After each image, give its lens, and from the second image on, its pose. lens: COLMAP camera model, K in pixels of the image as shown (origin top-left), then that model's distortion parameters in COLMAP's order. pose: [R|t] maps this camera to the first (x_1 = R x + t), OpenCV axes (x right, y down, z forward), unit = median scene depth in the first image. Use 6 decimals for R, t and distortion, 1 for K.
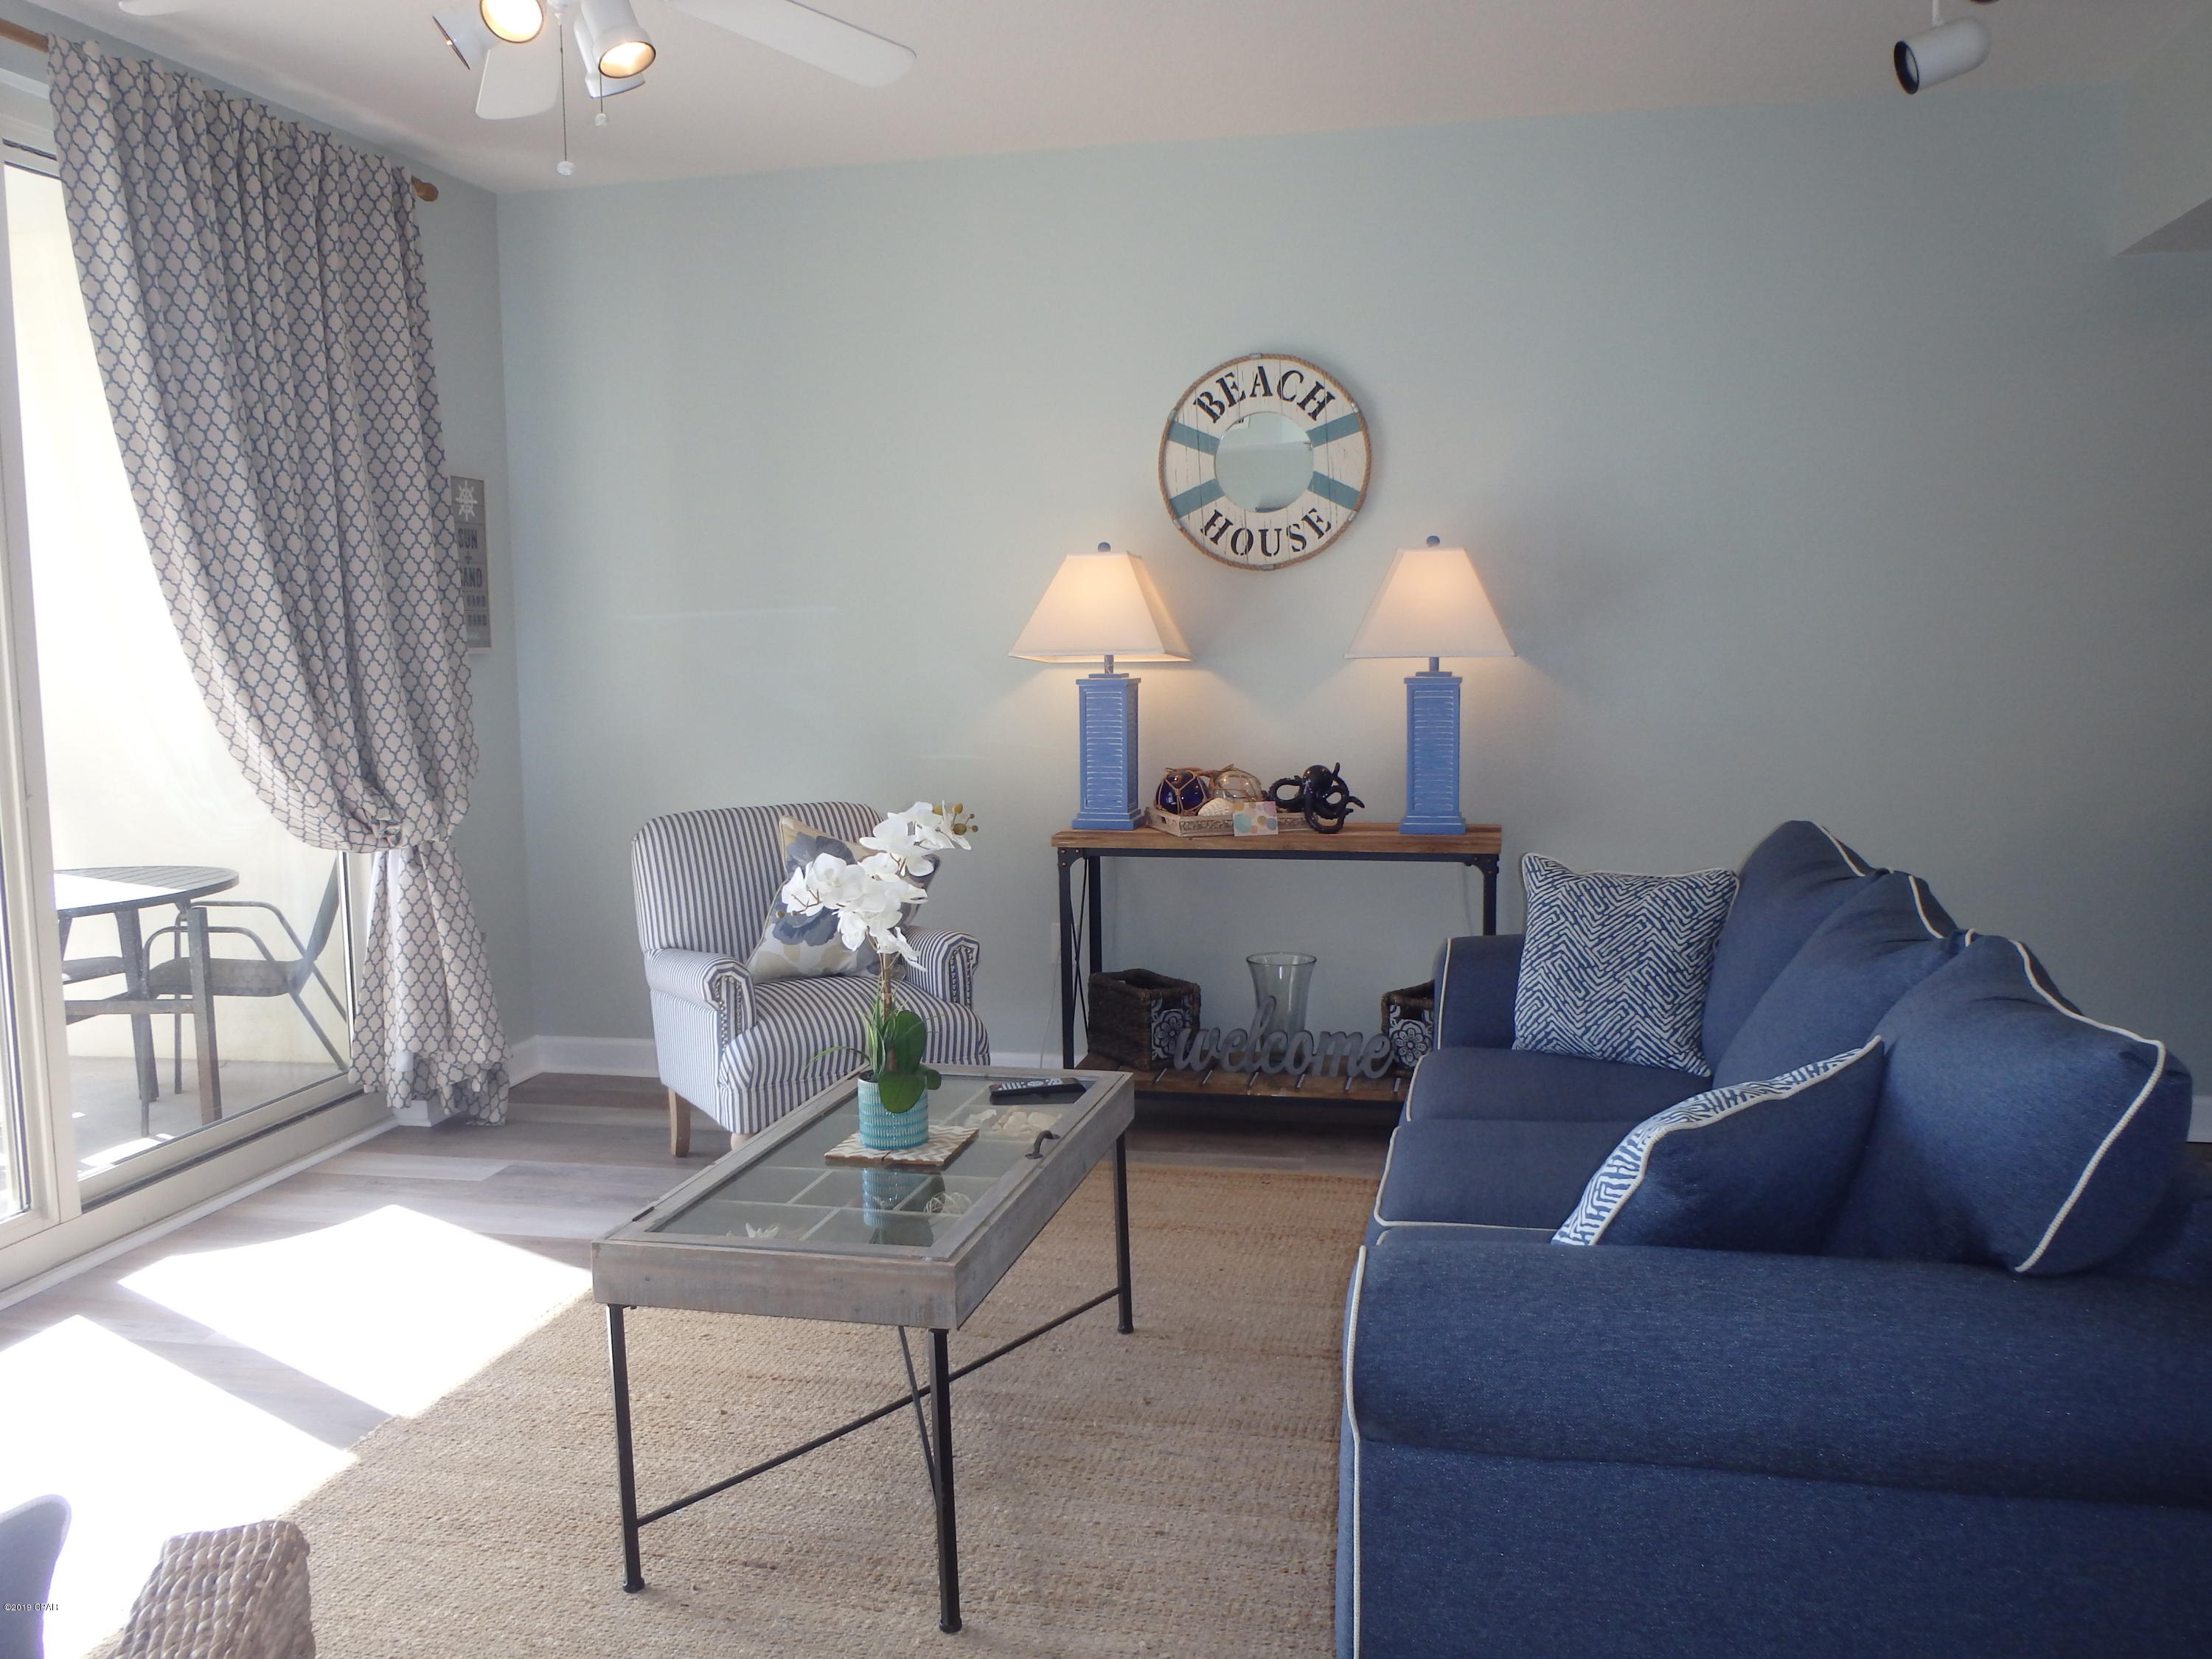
lens RADIAL K [[1820.0, 0, 1106.0], [0, 1820.0, 829.5], [0, 0, 1]] dist [-0.028330, 0.000902]
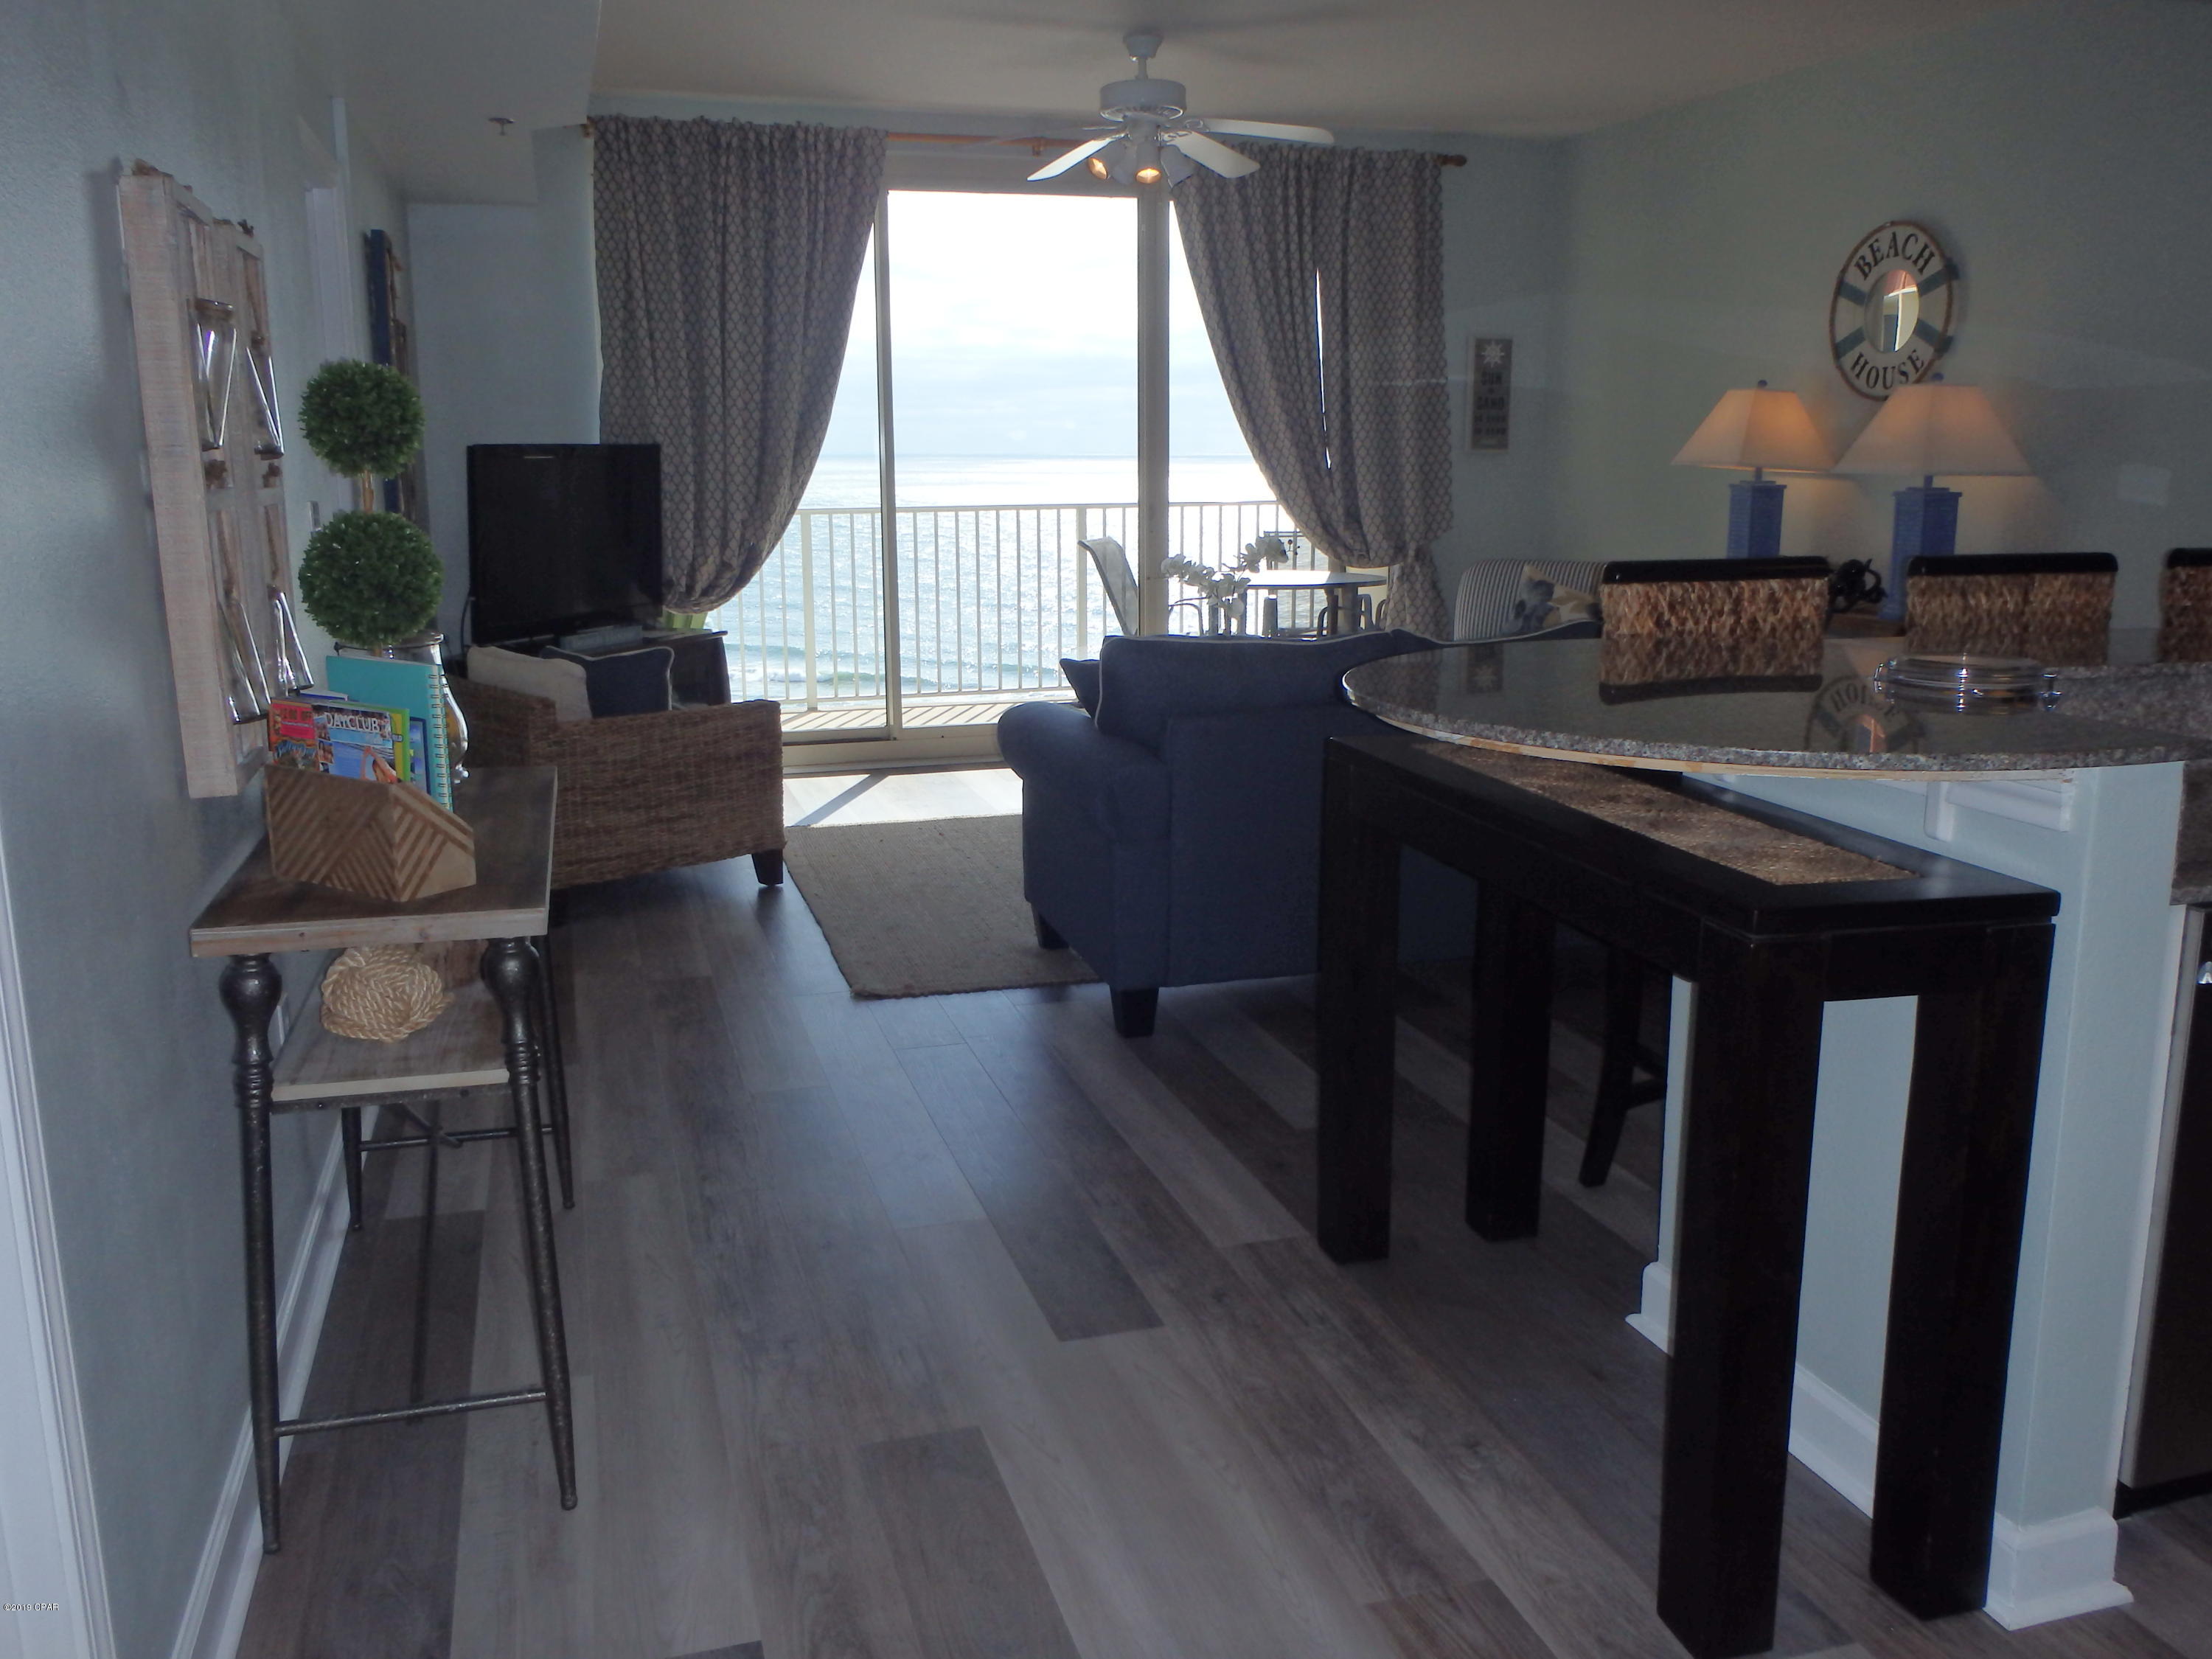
lens RADIAL K [[1831.0, 0, 1113.4], [0, 1831.0, 823.1], [0, 0, 1]] dist [-0.032105, 0.004706]
pose [[0.487547, 0.194244, -0.851215, 0.950053], [-0.101129, 0.980940, 0.165923, -0.013225], [0.867220, 0.005187, 0.497898, -0.066802]]
